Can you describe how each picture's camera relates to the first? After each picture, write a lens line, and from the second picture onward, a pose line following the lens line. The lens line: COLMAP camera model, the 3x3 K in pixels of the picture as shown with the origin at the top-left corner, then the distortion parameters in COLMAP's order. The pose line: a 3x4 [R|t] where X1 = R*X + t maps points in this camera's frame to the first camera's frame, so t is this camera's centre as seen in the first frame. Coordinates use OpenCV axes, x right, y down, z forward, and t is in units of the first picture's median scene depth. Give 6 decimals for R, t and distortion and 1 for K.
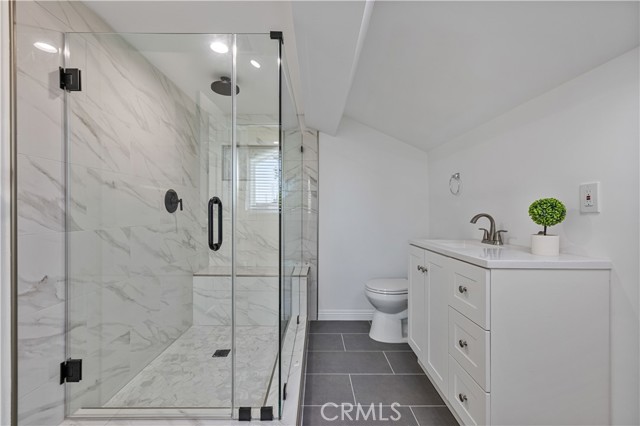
lens RADIAL K [[273.2, 0, 318.4], [0, 273.2, 214.3], [0, 0, 1]] dist [0.007145, -0.000025]
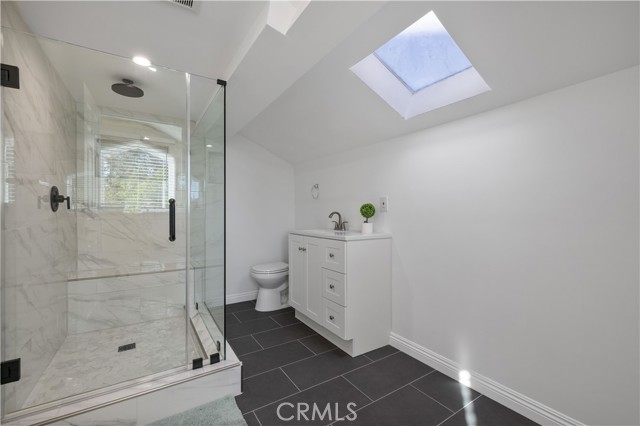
lens RADIAL K [[273.2, 0, 320.5], [0, 273.2, 213.2], [0, 0, 1]] dist [0.007145, -0.000025]
pose [[0.841744, -0.004032, 0.539863, -0.333406], [0.004816, 0.999988, -0.000041, 0.005544], [-0.539856, 0.002635, 0.841753, -0.298387]]
